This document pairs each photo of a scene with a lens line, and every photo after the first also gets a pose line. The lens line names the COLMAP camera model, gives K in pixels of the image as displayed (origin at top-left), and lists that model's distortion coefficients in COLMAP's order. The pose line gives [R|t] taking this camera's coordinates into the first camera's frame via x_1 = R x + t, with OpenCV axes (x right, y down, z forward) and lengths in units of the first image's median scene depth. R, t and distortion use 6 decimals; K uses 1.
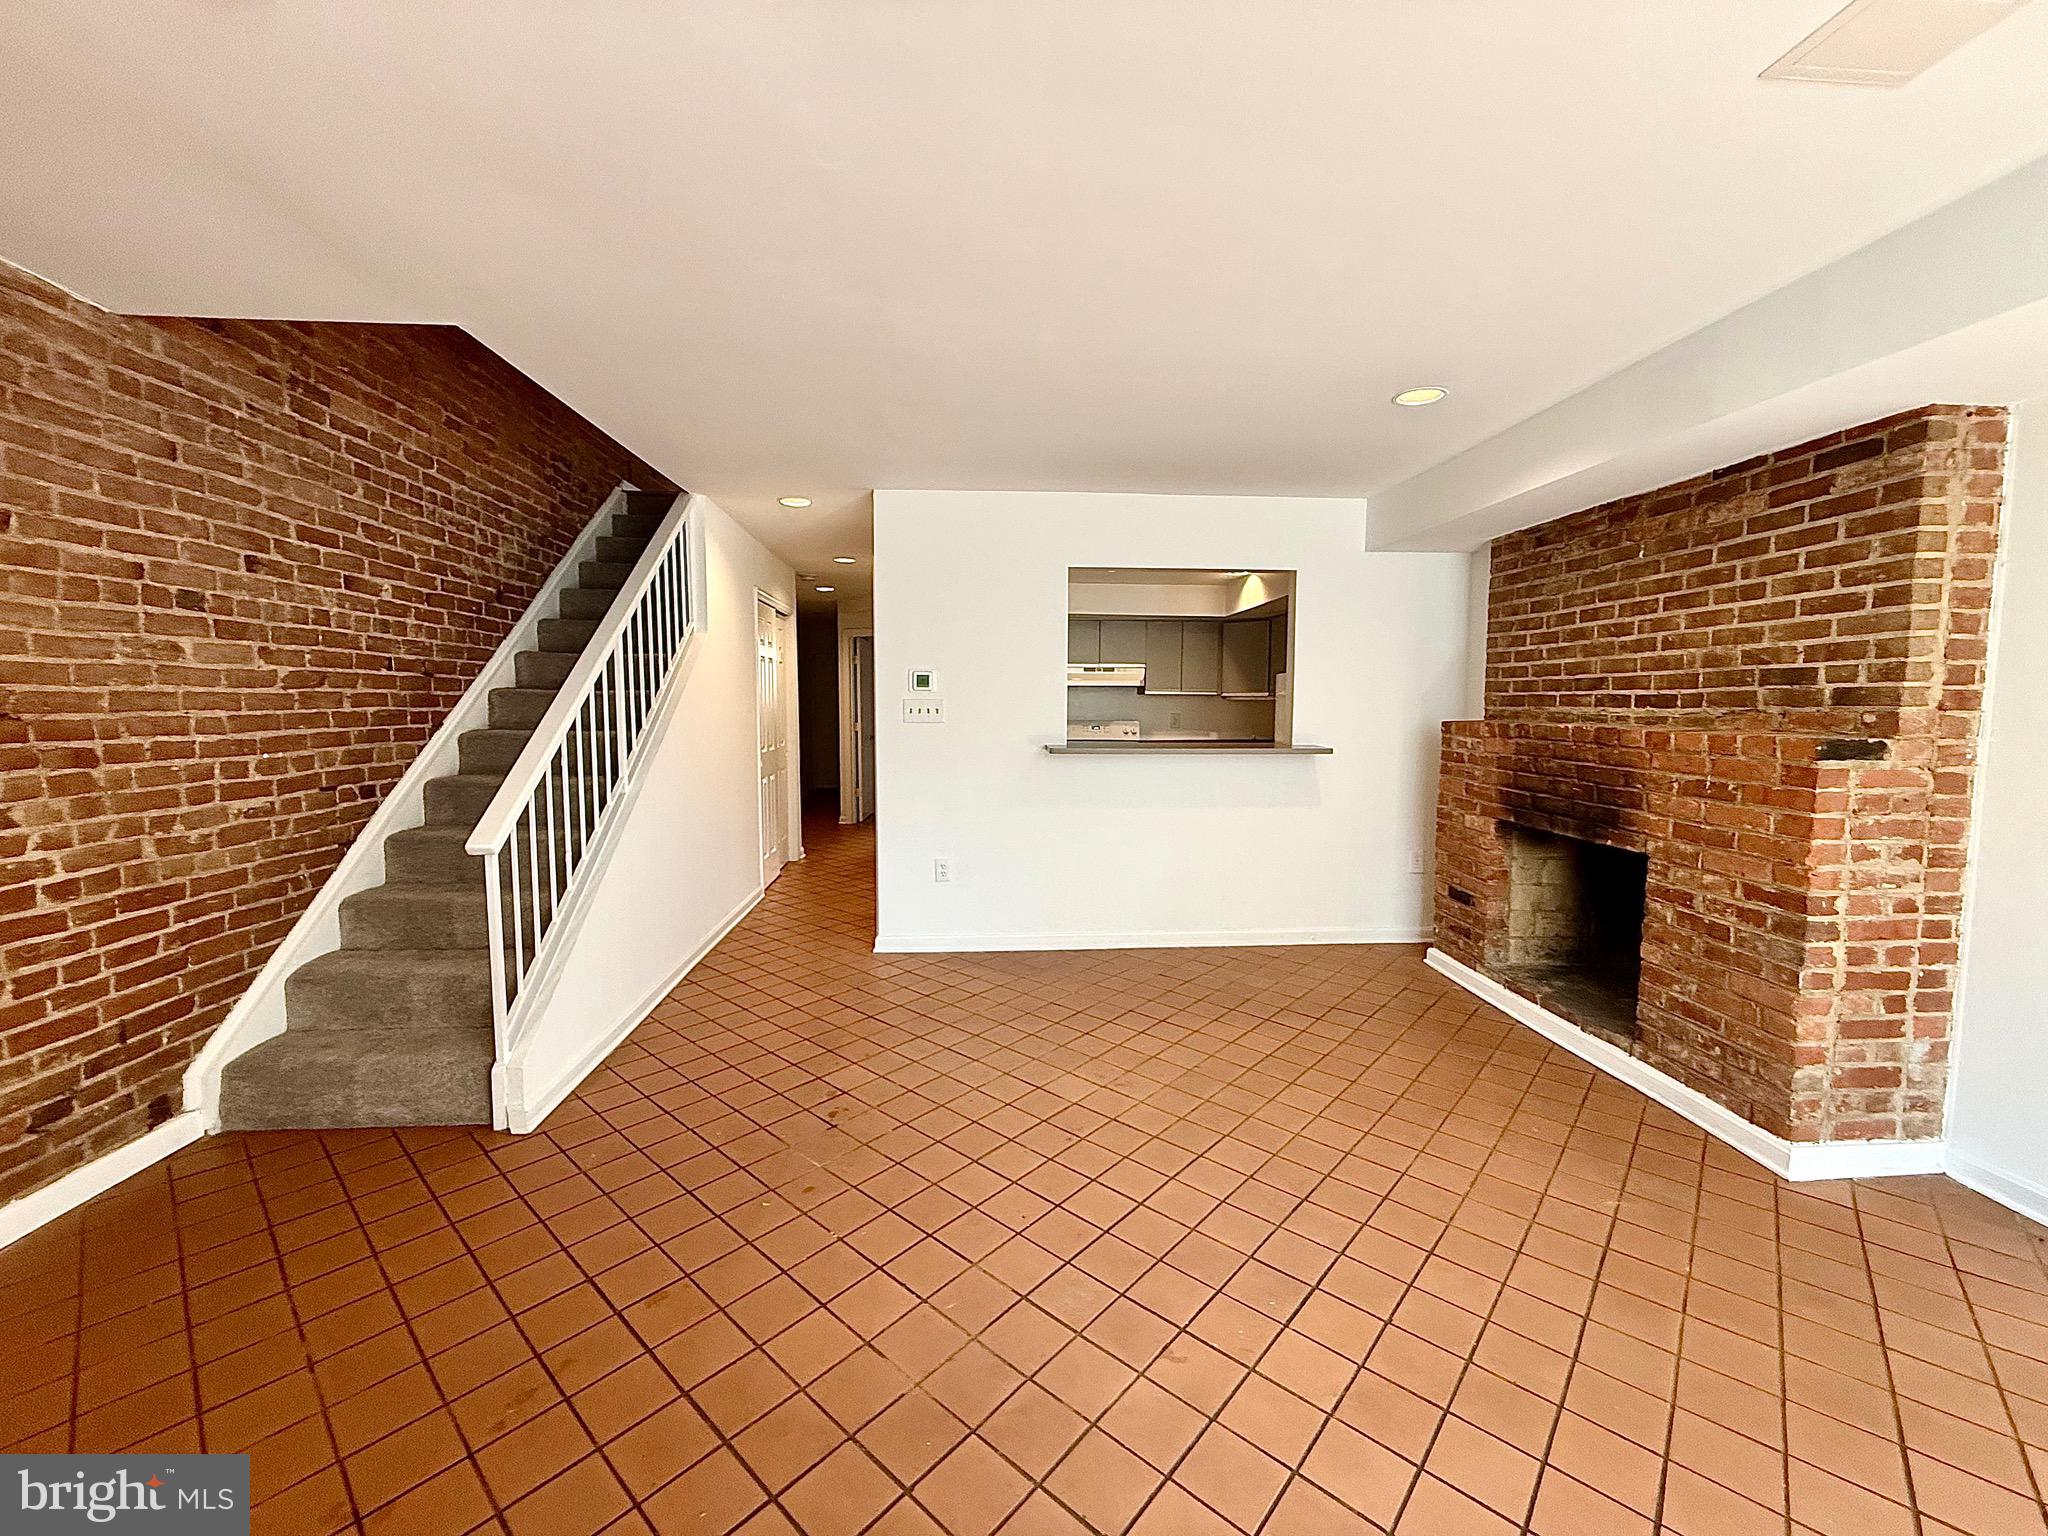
lens RADIAL K [[815.8, 0, 1014.8], [0, 815.8, 766.0], [0, 0, 1]] dist [0.000449, -0.000164]
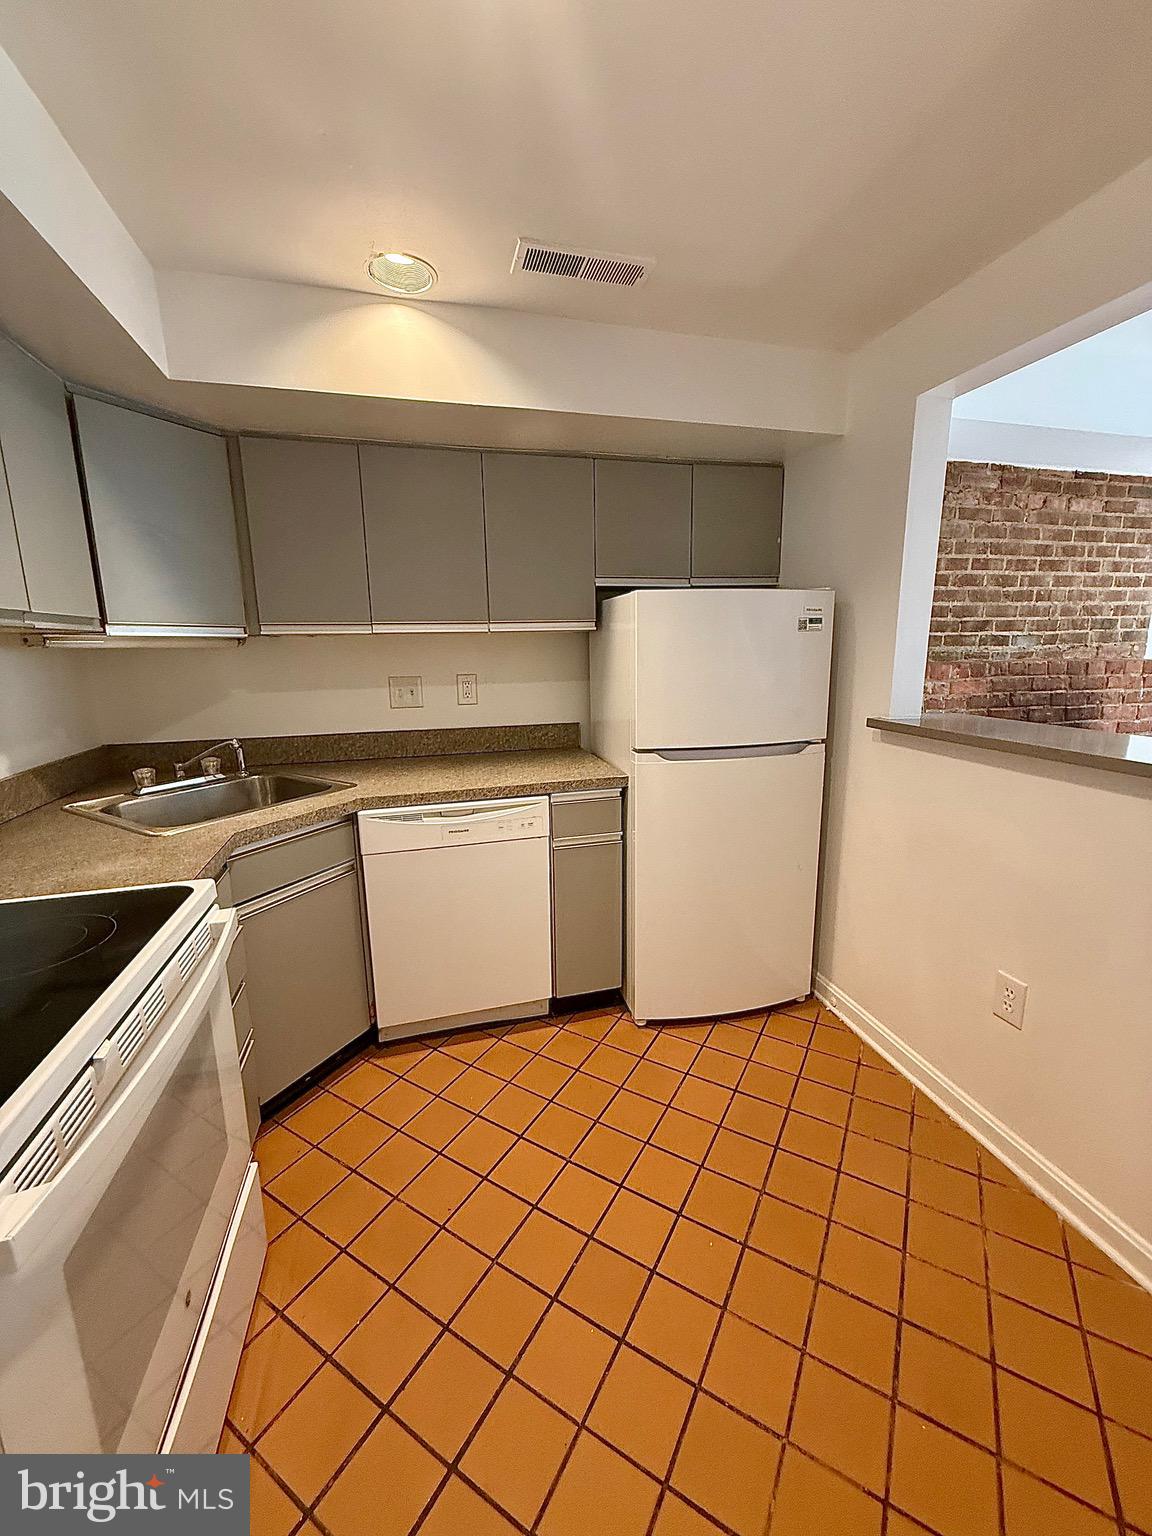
lens RADIAL K [[611.8, 0, 575.5], [0, 611.8, 766.5], [0, 0, 1]] dist [0.000449, -0.000164]
pose [[-0.198216, -0.189264, 0.961712, -0.073147], [0.089010, 0.973650, 0.209959, -0.173152], [-0.976108, 0.127219, -0.176147, 2.158888]]
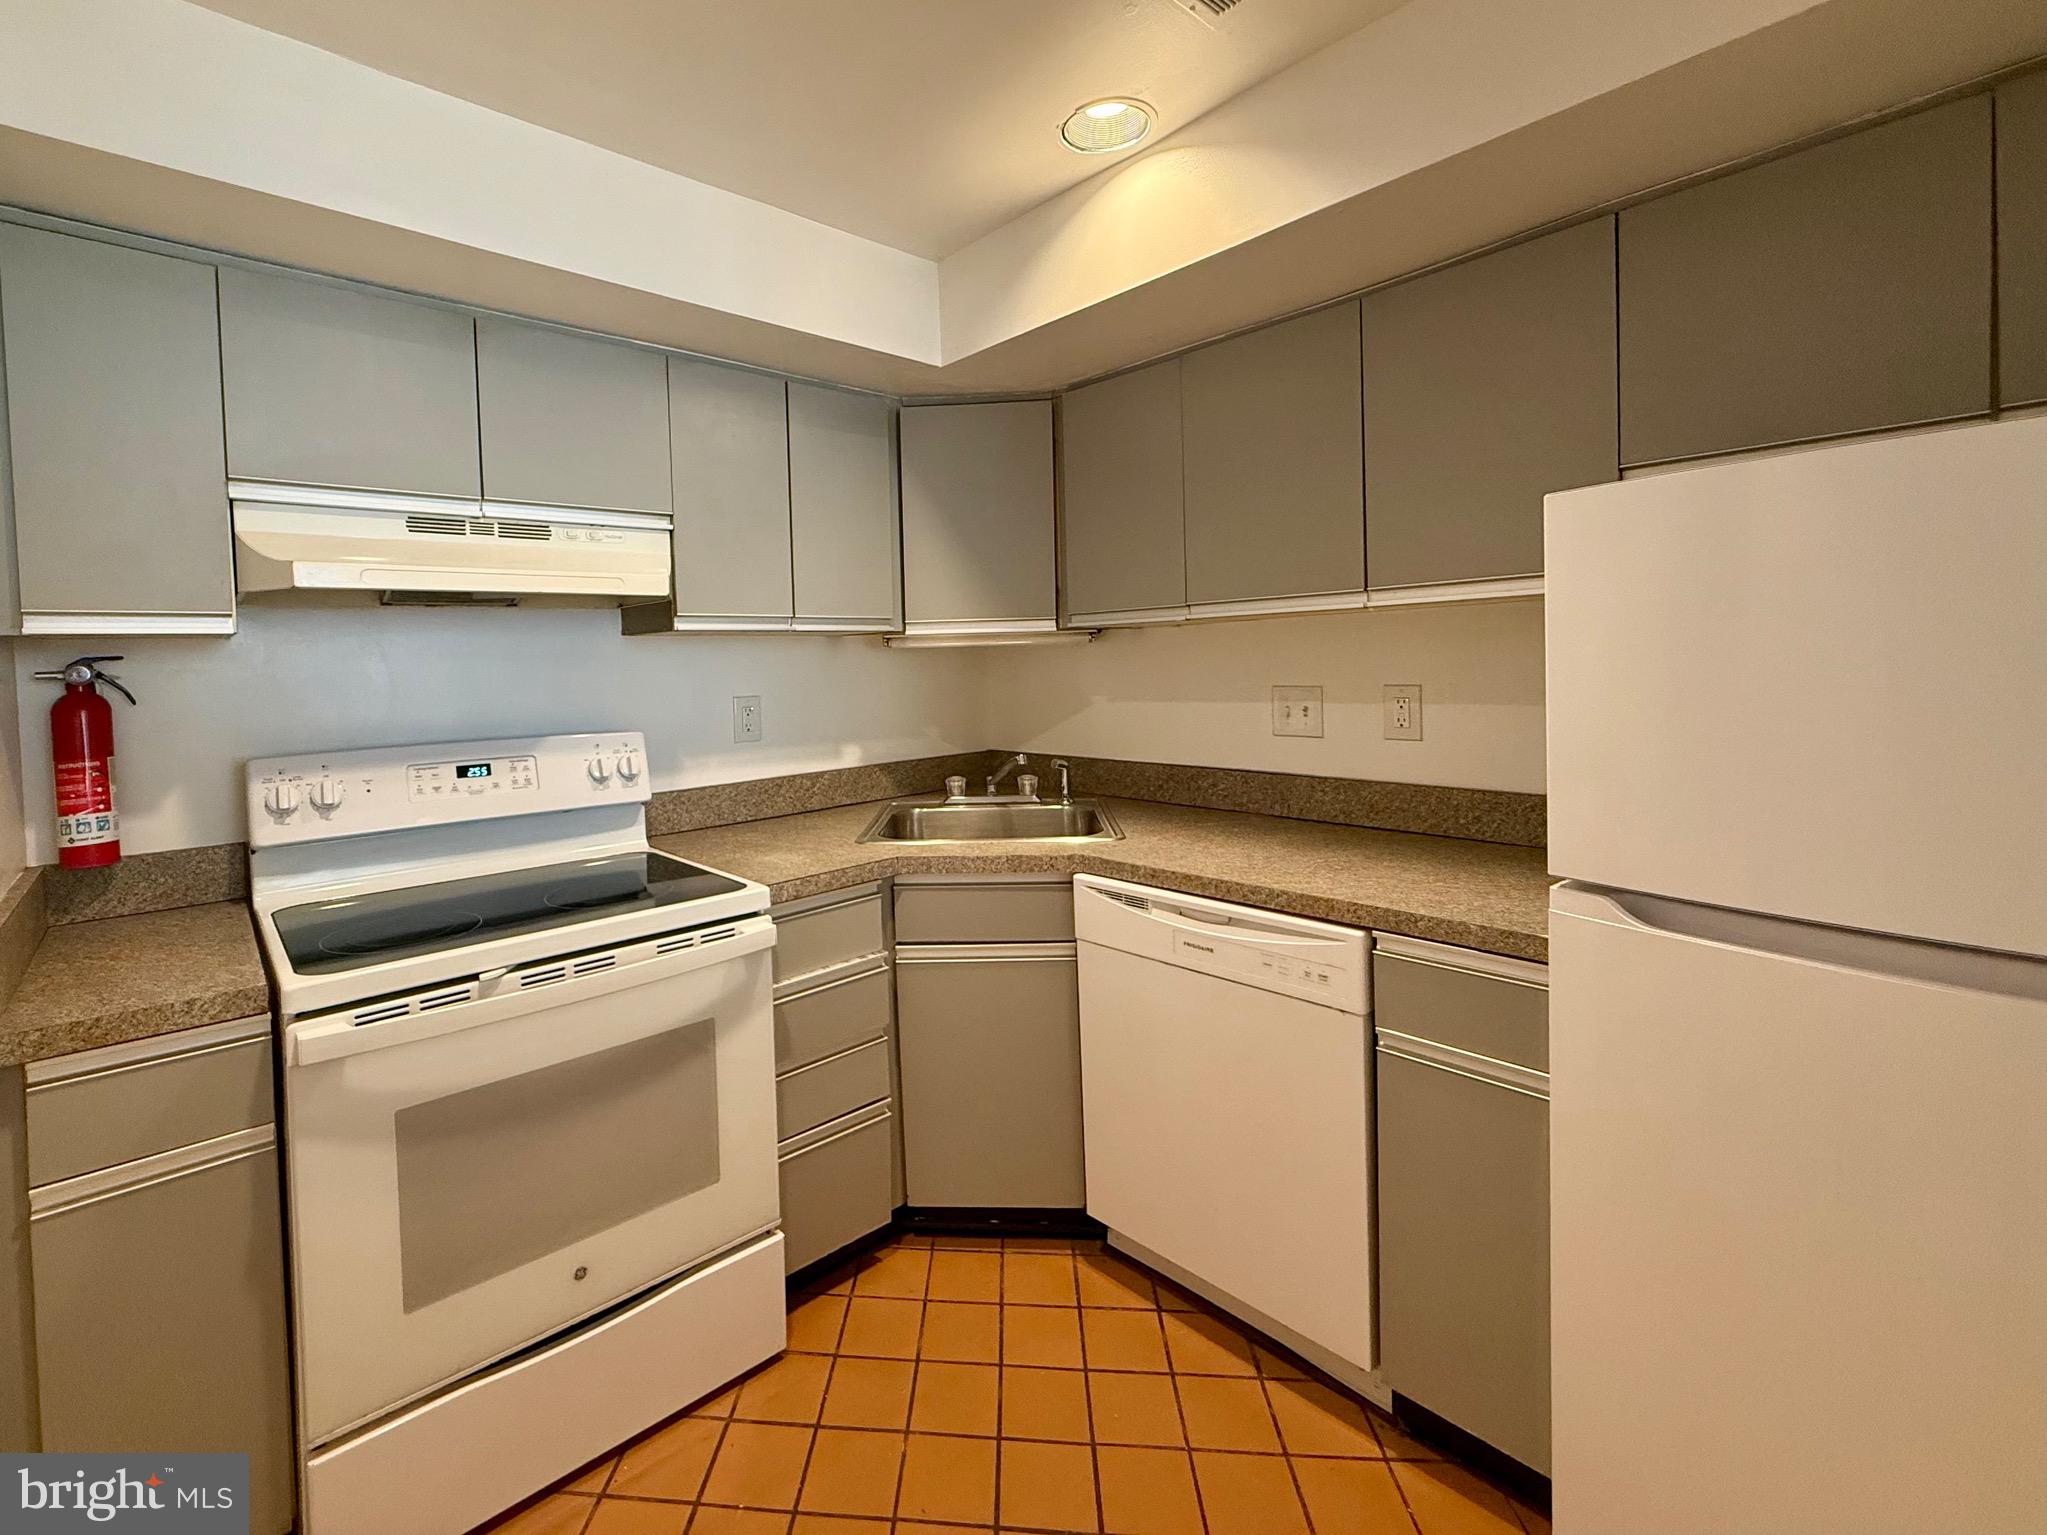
lens RADIAL K [[895.8, 0, 923.1], [0, 895.8, 694.5], [0, 0, 1]] dist [0.000913, 0.000701]
pose [[0.806700, -0.045600, 0.589199, 0.125852], [0.074519, 0.996909, -0.024873, -0.131903], [-0.586244, 0.063971, 0.807605, 1.771413]]
